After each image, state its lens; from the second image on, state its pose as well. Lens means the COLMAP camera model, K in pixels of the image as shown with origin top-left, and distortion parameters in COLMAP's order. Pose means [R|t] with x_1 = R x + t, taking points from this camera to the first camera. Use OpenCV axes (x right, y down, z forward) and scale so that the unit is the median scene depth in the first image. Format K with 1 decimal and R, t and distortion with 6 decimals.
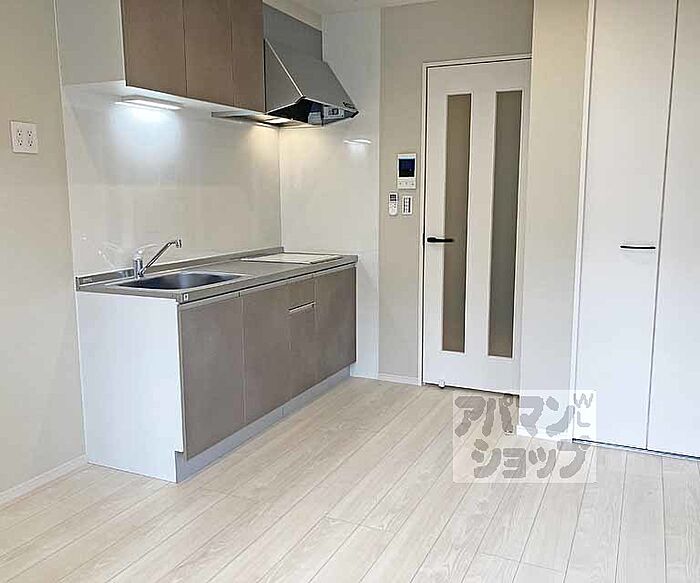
lens RADIAL K [[638.1, 0, 350.0], [0, 638.1, 291.5], [0, 0, 1]] dist [-0.002856, -0.007310]
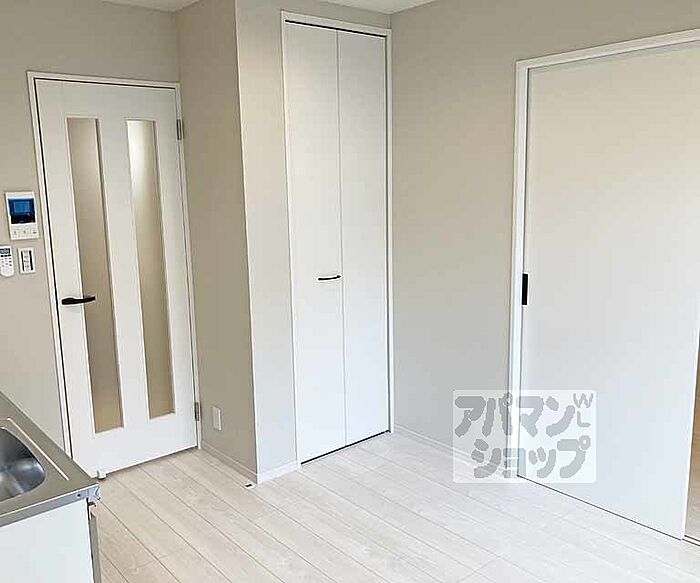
lens RADIAL K [[638.1, 0, 350.0], [0, 638.1, 291.5], [0, 0, 1]] dist [-0.002856, -0.007310]
pose [[0.415721, -0.159761, 0.895351, -0.422717], [0.159996, 0.981945, 0.100924, -0.116392], [-0.895309, 0.101297, 0.433776, 0.356089]]
